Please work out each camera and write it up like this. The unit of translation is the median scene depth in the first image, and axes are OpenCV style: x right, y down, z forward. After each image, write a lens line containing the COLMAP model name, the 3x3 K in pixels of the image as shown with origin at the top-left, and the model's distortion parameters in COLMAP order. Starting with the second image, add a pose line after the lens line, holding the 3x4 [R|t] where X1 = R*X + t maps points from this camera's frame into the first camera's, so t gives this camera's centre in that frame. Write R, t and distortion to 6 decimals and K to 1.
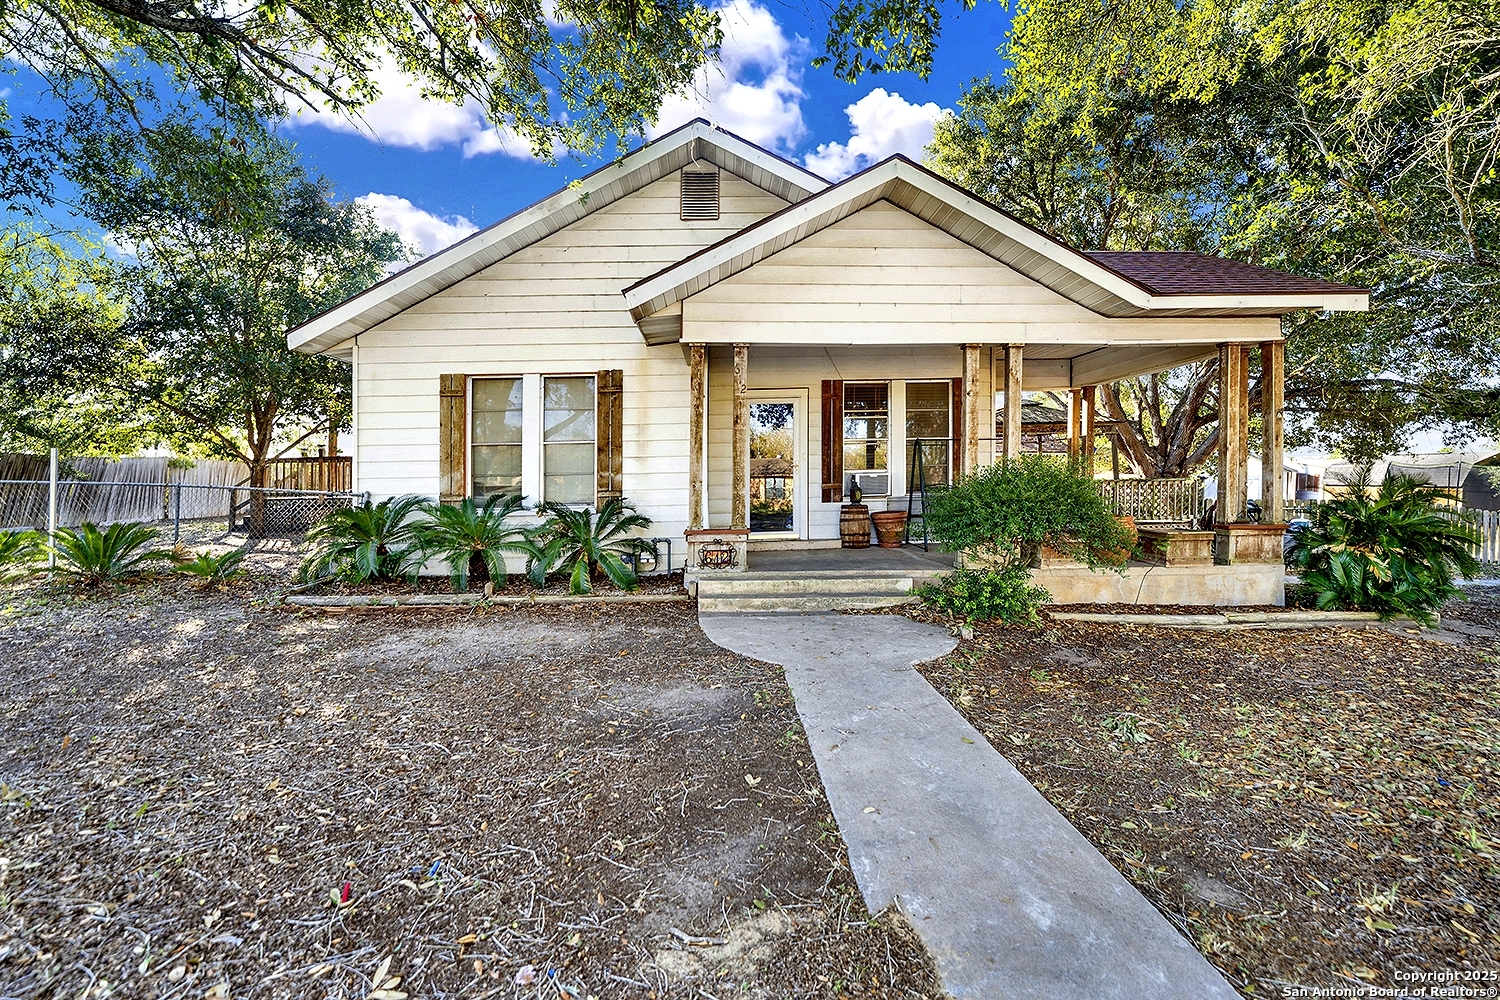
lens RADIAL K [[655.3, 0, 743.6], [0, 655.3, 486.2], [0, 0, 1]] dist [-0.033828, 0.002101]
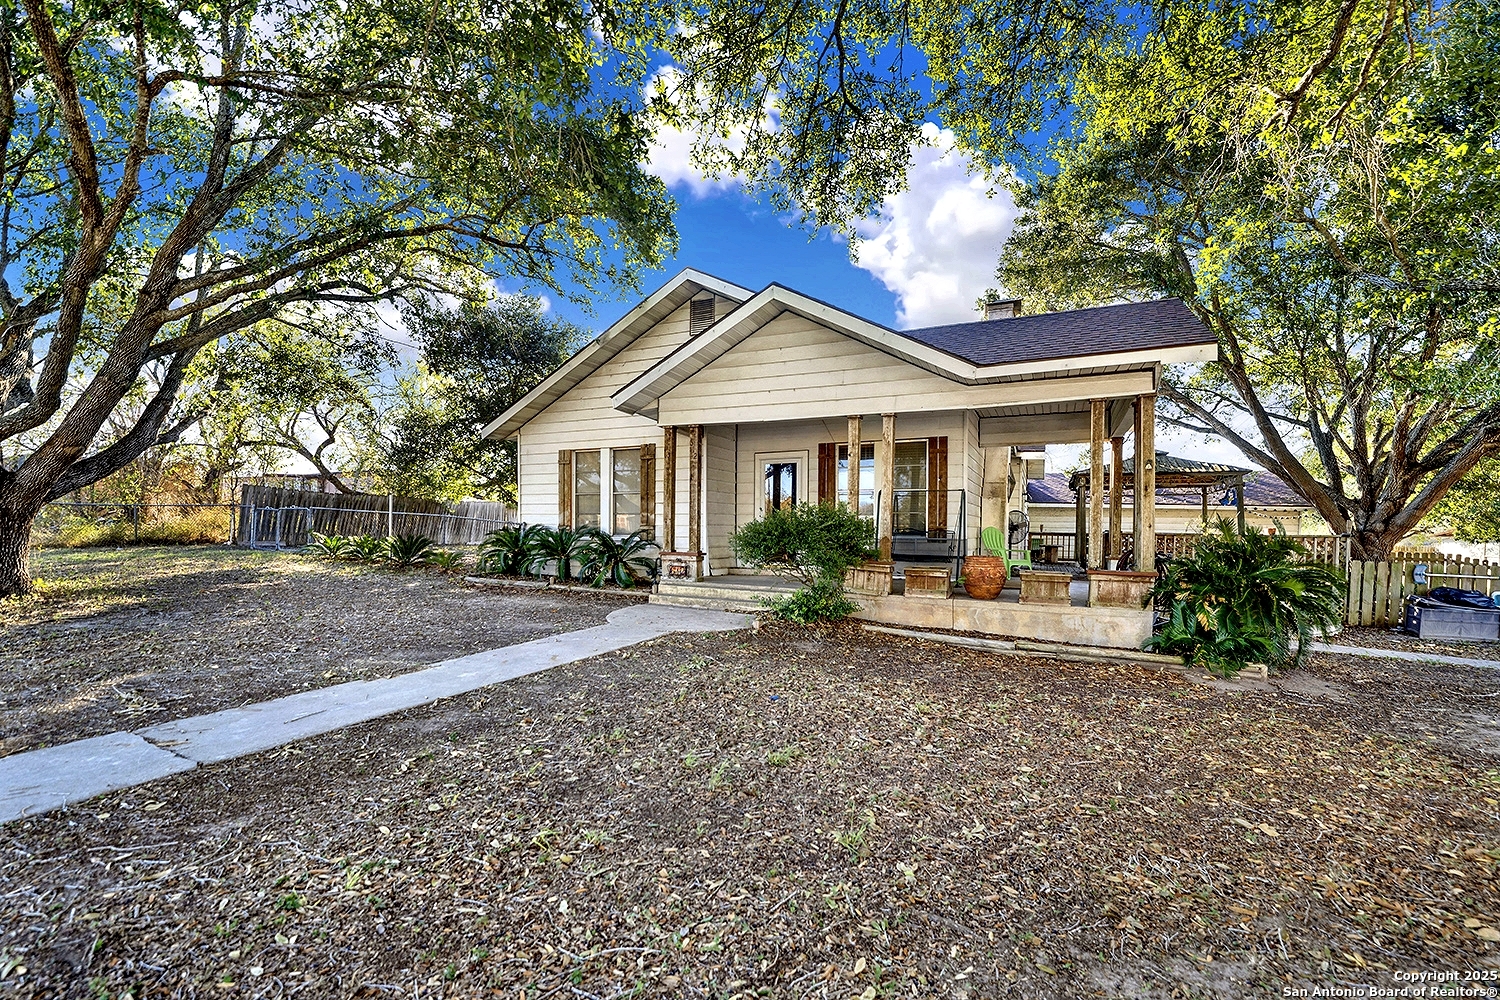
lens RADIAL K [[655.3, 0, 713.1], [0, 655.3, 549.8], [0, 0, 1]] dist [-0.033828, 0.002101]
pose [[0.873419, 0.042366, -0.485123, 0.705679], [-0.033505, 0.999076, 0.026927, 0.018264], [0.485816, -0.007265, 0.874031, -0.240768]]
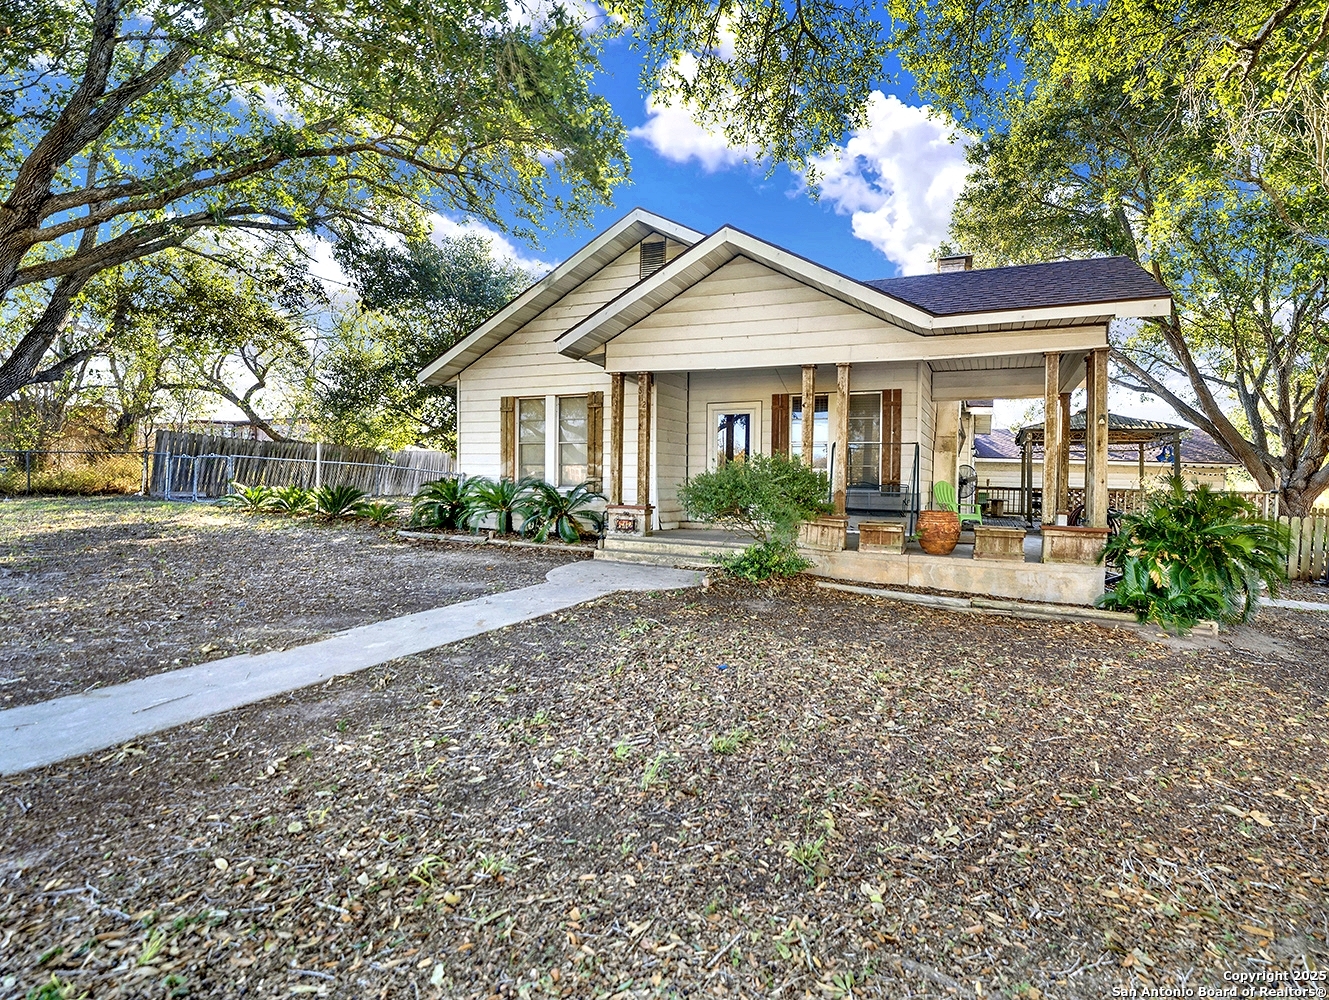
lens RADIAL K [[642.7, 0, 726.1], [0, 642.7, 511.1], [0, 0, 1]] dist [-0.028898, -0.003717]
pose [[0.912629, 0.051845, -0.405487, 0.679832], [-0.039593, 0.998472, 0.038553, 0.016591], [0.406866, -0.019130, 0.913288, -0.166346]]
